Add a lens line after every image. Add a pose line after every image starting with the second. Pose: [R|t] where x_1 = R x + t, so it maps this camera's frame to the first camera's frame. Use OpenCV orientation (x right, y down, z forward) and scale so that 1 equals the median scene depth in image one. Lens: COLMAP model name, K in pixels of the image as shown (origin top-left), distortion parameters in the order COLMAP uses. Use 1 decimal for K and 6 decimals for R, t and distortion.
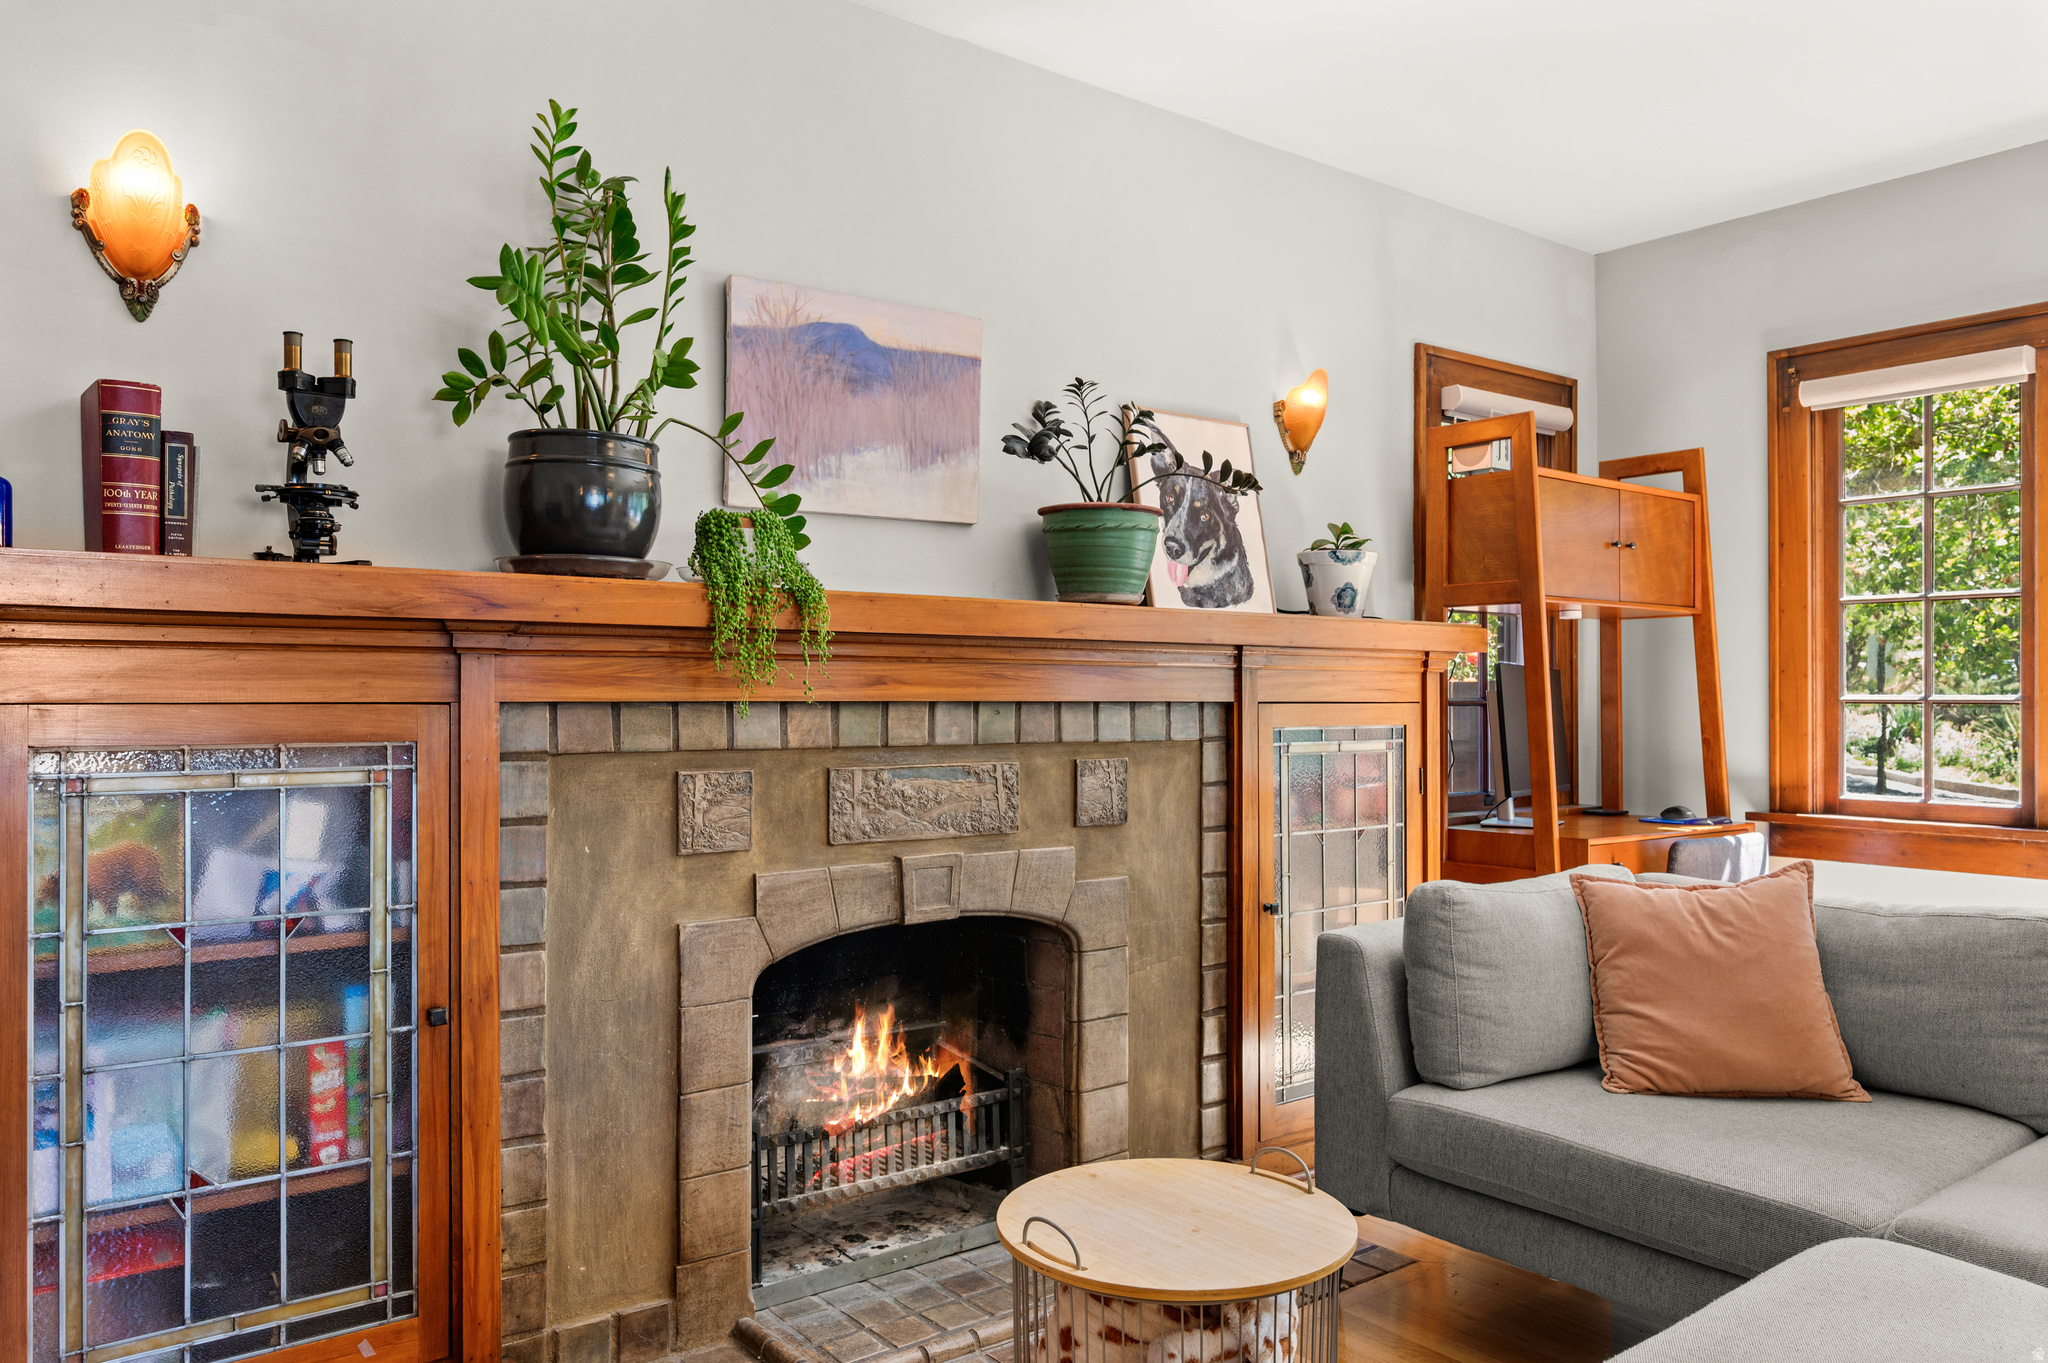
lens RADIAL K [[1478.5, 0, 1027.3], [0, 1478.5, 686.6], [0, 0, 1]] dist [-0.000783, 0.000613]
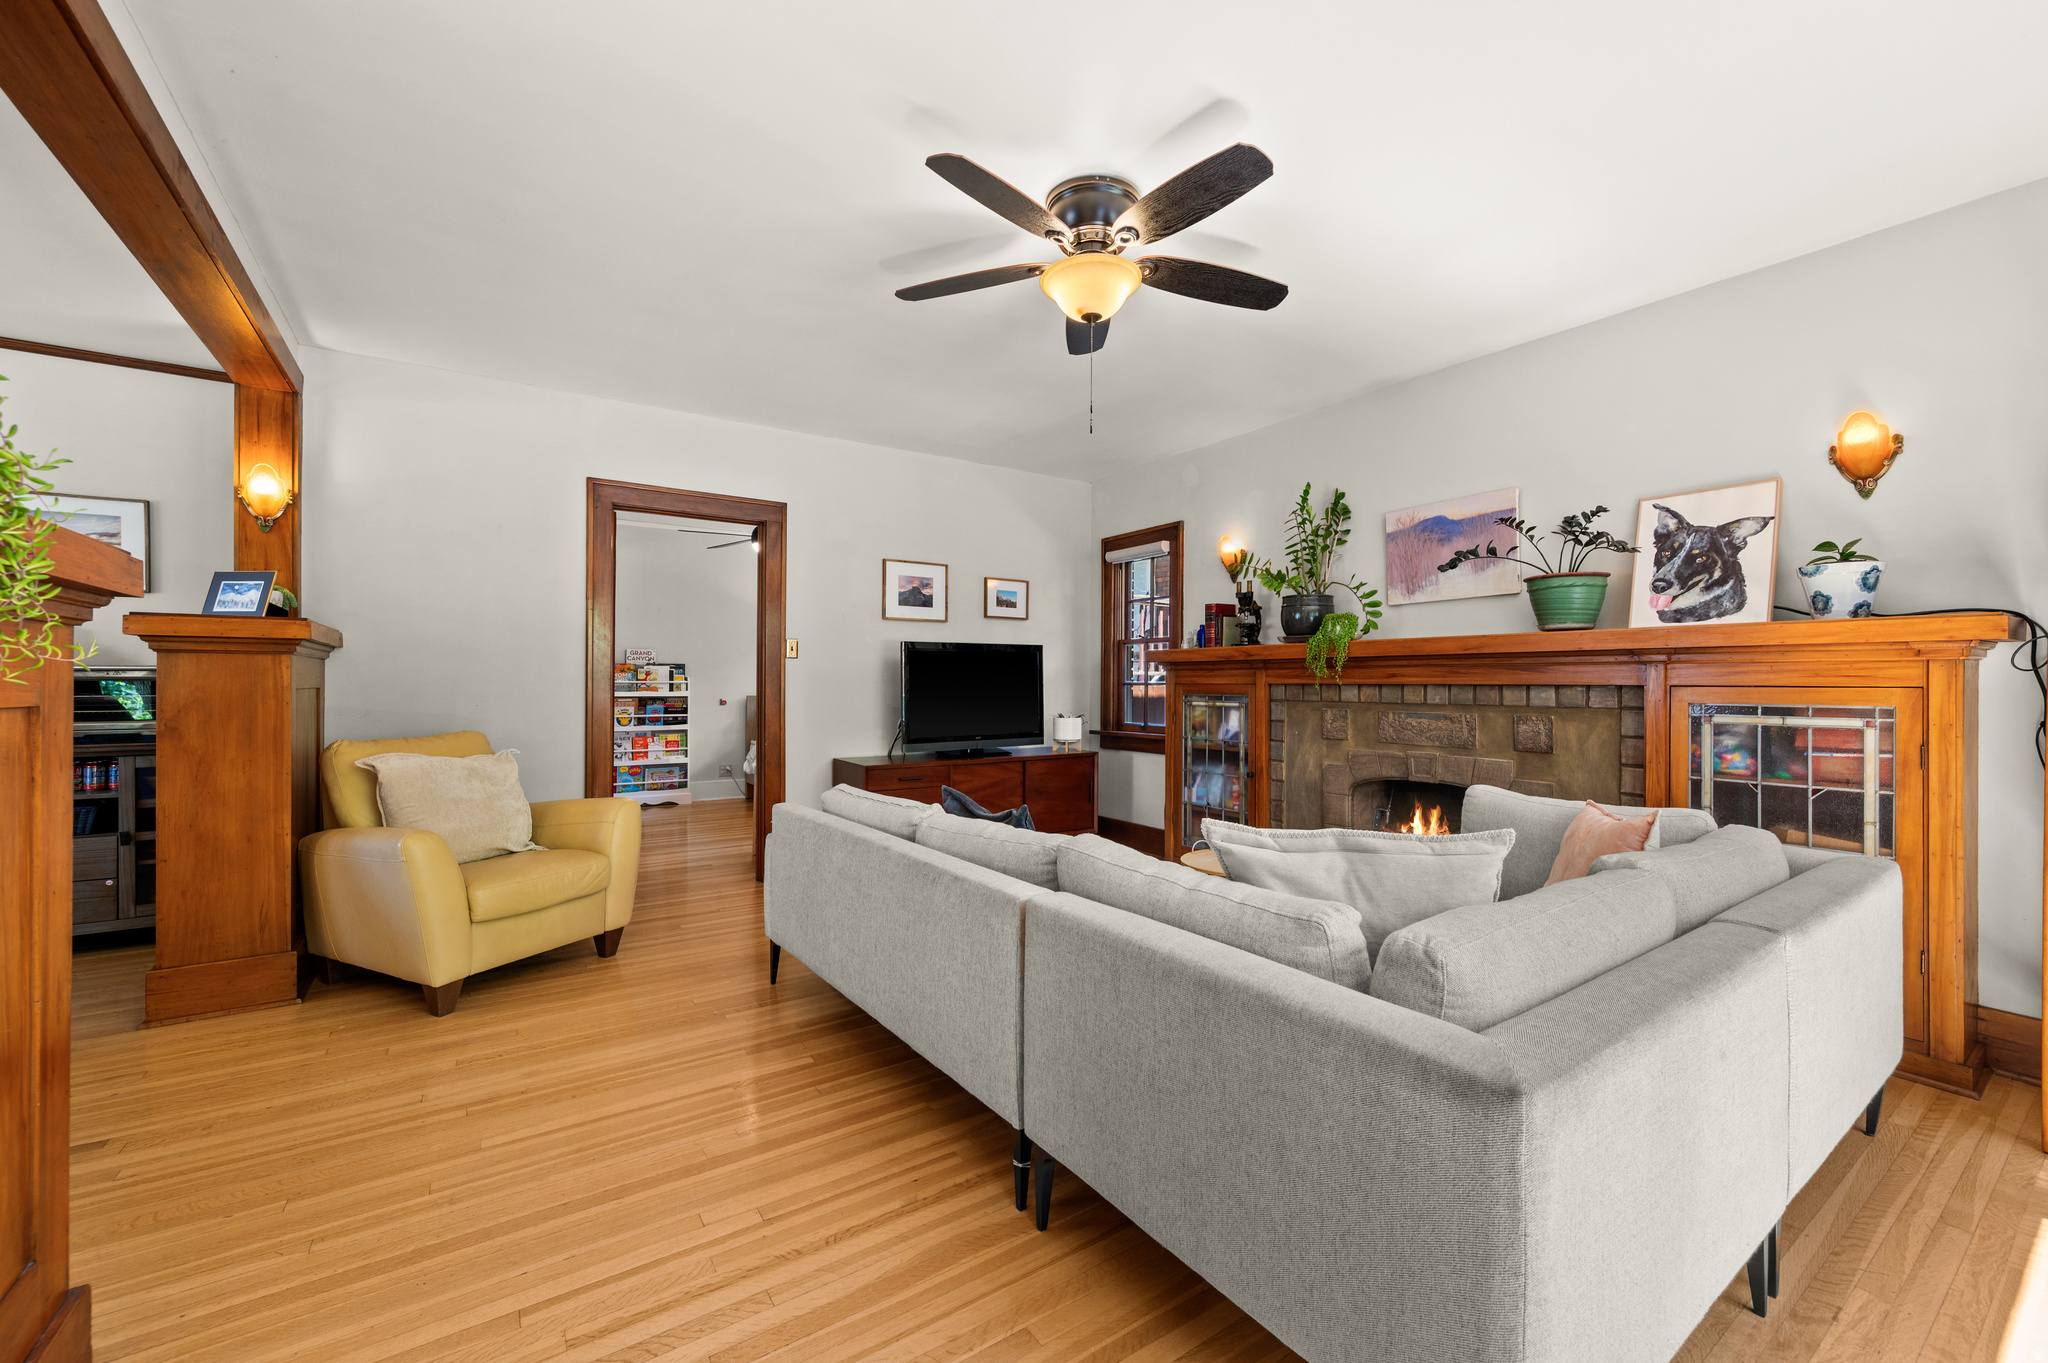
lens RADIAL K [[840.7, 0, 1011.1], [0, 840.7, 687.5], [0, 0, 1]] dist [-0.002119, -0.000446]
pose [[-0.092248, 0.002368, -0.995733, 1.208269], [0.002866, 0.999994, 0.002113, 0.010126], [0.995732, -0.002659, -0.092254, 0.473101]]
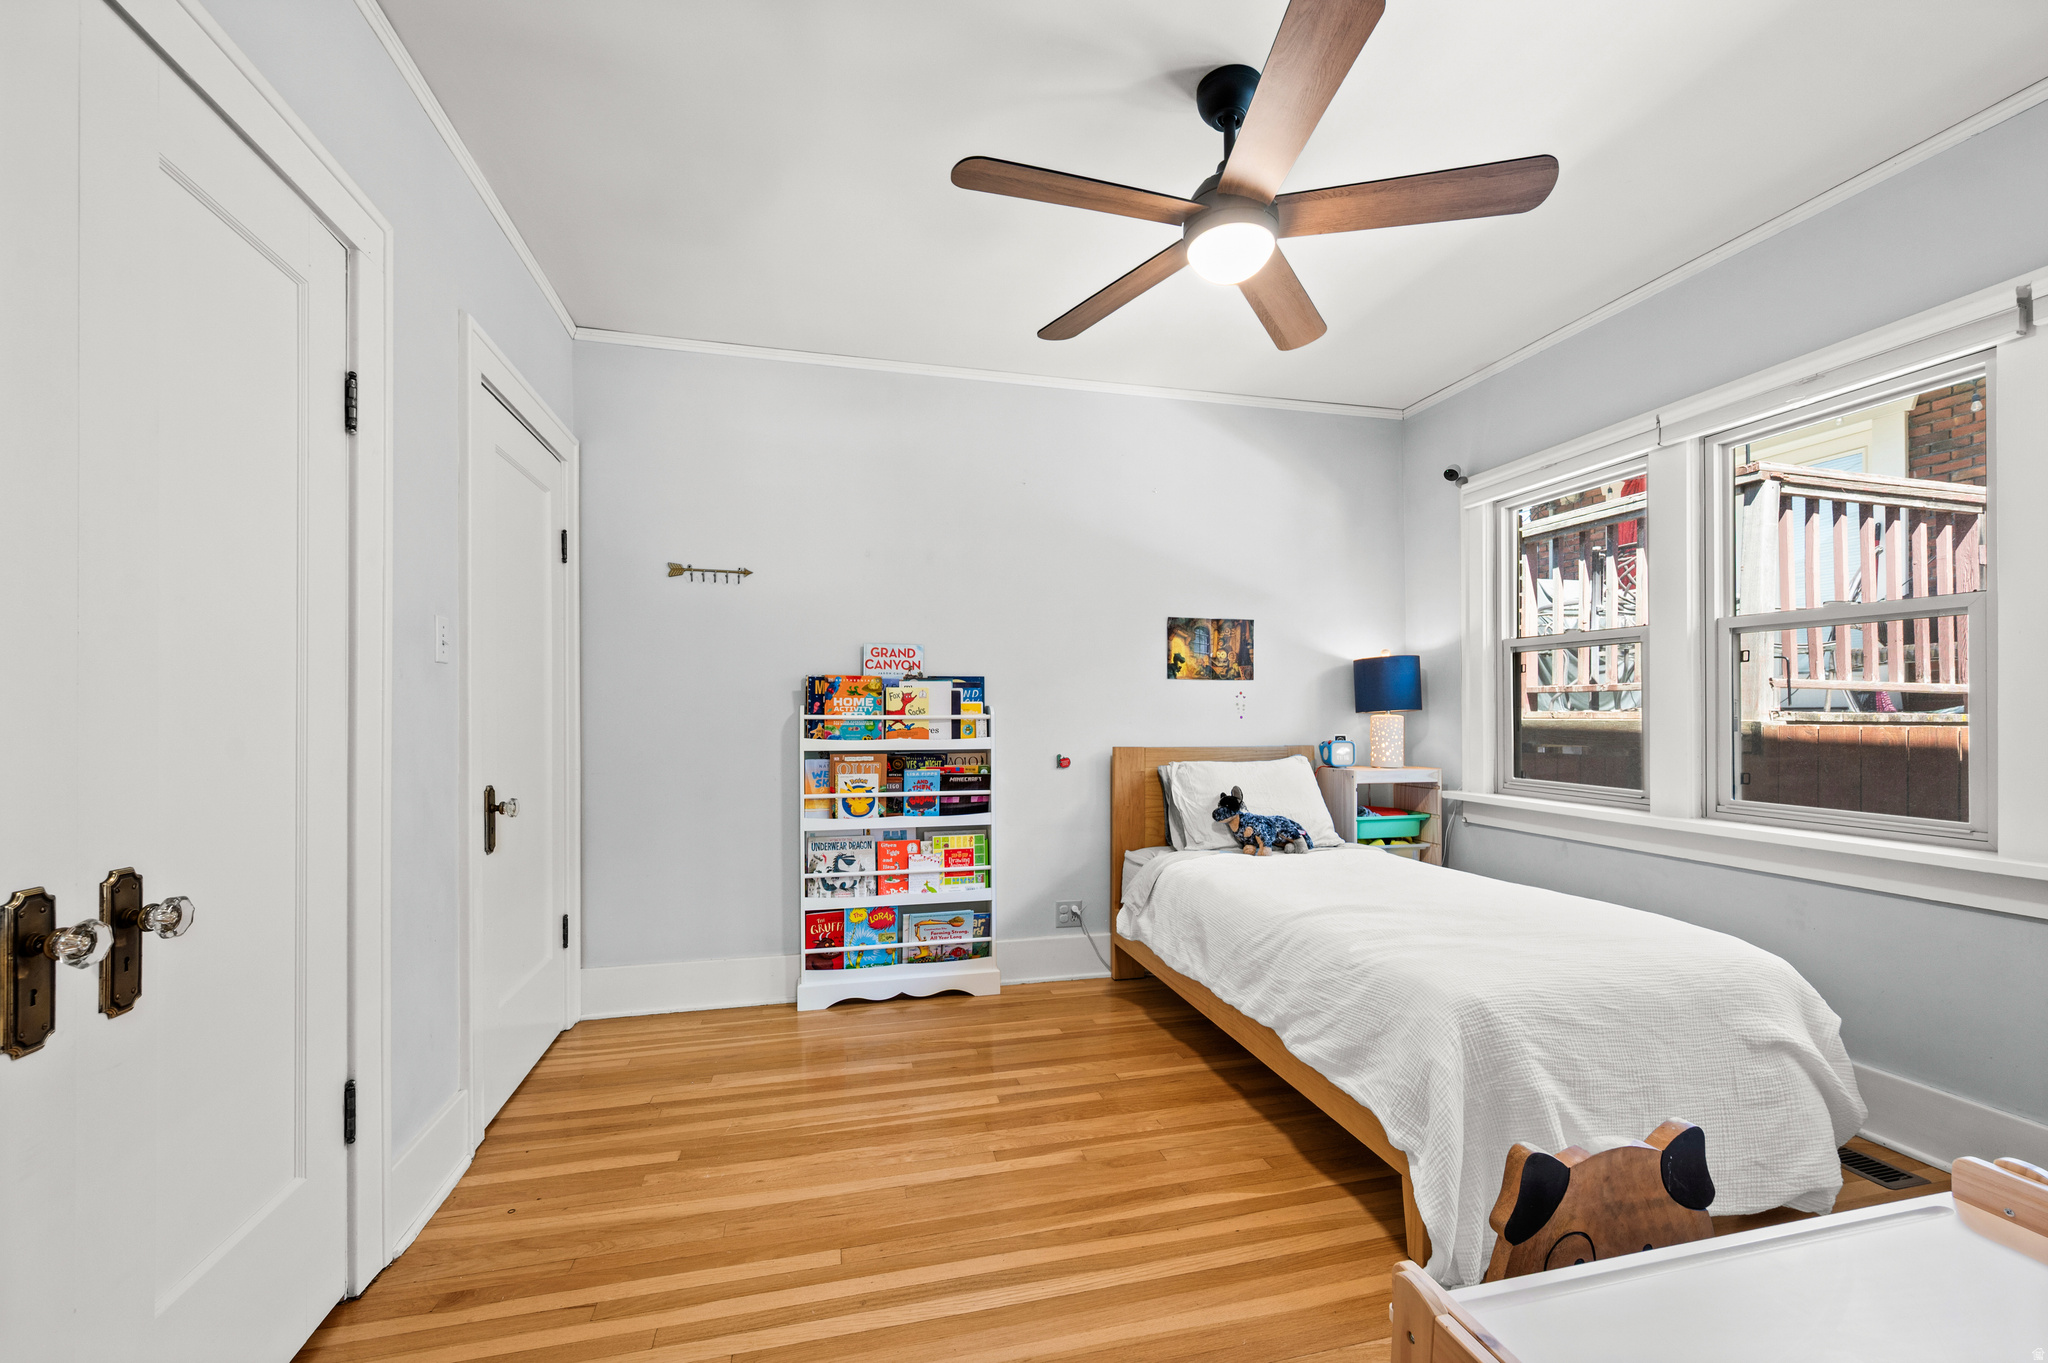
lens RADIAL K [[840.7, 0, 1031.5], [0, 840.7, 717.9], [0, 0, 1]] dist [-0.002119, -0.000446]
pose [[-0.402550, 0.006230, -0.915377, -0.286022], [0.012363, 0.999923, 0.001369, -0.004365], [0.915315, -0.010766, -0.402596, -0.262237]]
